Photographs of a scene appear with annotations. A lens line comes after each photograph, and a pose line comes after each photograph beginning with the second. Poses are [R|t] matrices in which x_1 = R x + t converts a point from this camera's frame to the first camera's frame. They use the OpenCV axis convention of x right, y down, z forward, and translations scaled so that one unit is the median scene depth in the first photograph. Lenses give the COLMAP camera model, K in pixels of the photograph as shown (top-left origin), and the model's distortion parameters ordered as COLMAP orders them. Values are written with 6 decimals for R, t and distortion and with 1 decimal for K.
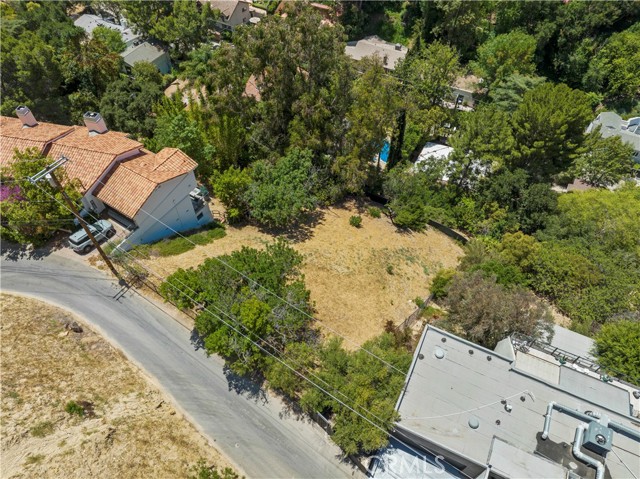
lens RADIAL K [[452.3, 0, 318.6], [0, 452.3, 239.2], [0, 0, 1]] dist [-0.048386, 0.016850]
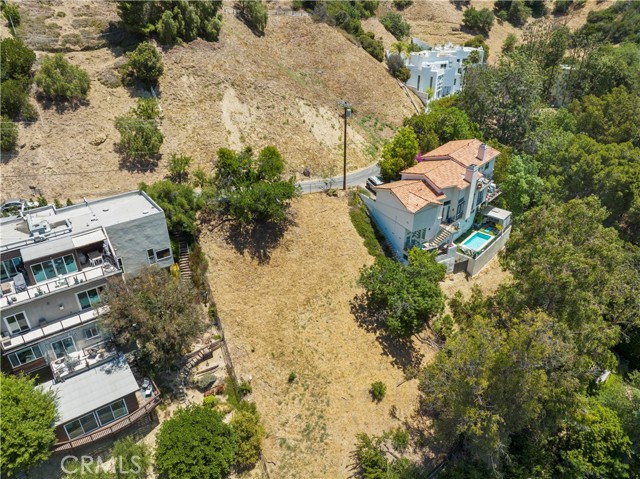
lens RADIAL K [[452.3, 0, 319.6], [0, 452.3, 239.5], [0, 0, 1]] dist [-0.048386, 0.016850]
pose [[-0.461563, 0.439033, -0.770850, 0.885366], [-0.689788, 0.368772, 0.623057, -0.794120], [0.557810, 0.819303, 0.132629, 0.857737]]
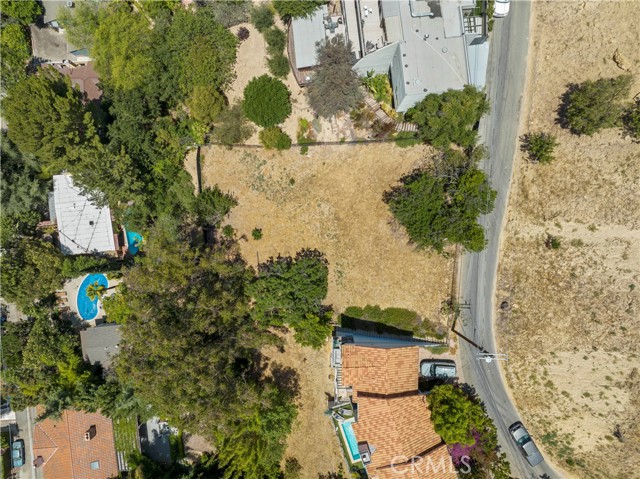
lens RADIAL K [[452.3, 0, 323.8], [0, 452.3, 238.2], [0, 0, 1]] dist [-0.048386, 0.016850]
pose [[-0.539382, -0.842050, -0.004362, -0.015481], [0.654811, -0.422690, 0.626542, -0.887277], [-0.529424, 0.335089, 0.779375, 0.062012]]
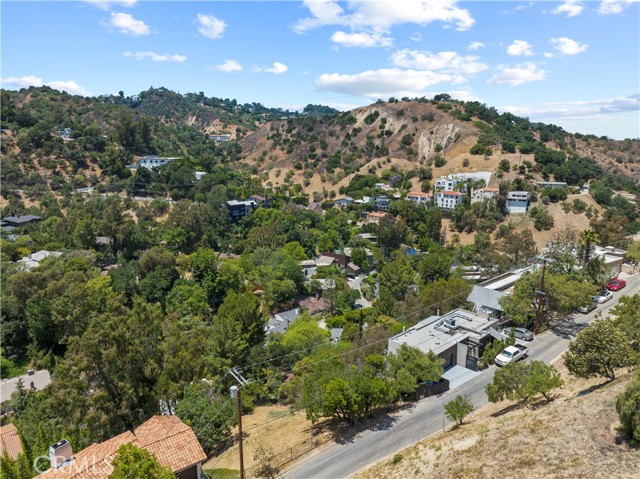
lens RADIAL K [[452.3, 0, 321.8], [0, 452.3, 241.8], [0, 0, 1]] dist [-0.048386, 0.016850]
pose [[0.335405, -0.204874, 0.919527, -1.210866], [0.733942, 0.668758, -0.118709, -0.065584], [-0.590621, 0.714695, 0.374670, 0.068593]]
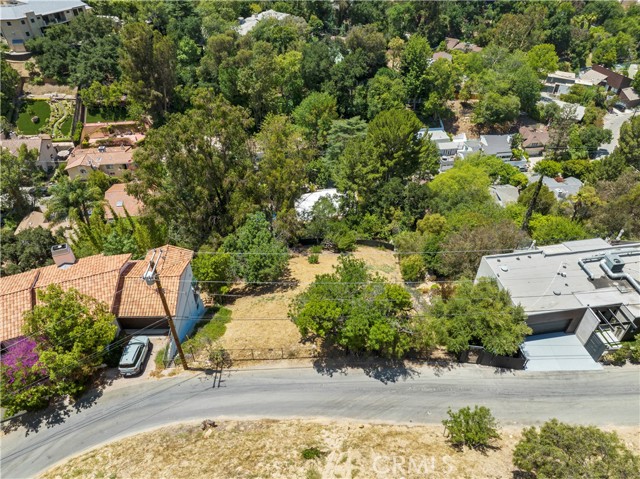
lens RADIAL K [[452.3, 0, 319.3], [0, 452.3, 240.8], [0, 0, 1]] dist [-0.048386, 0.016850]
pose [[0.818054, -0.367097, 0.442750, -0.536141], [0.447712, 0.889681, -0.089561, 0.035993], [-0.361029, 0.271490, 0.892161, -0.022500]]
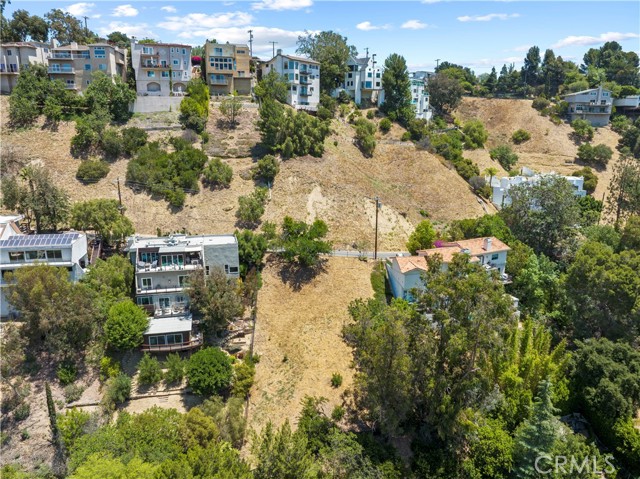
lens RADIAL K [[452.3, 0, 320.8], [0, 452.3, 238.4], [0, 0, 1]] dist [-0.048386, 0.016850]
pose [[-0.772284, 0.155388, -0.615980, 1.074038], [-0.496770, 0.456663, 0.738023, -1.449259], [0.395975, 0.875964, -0.275482, 1.377317]]
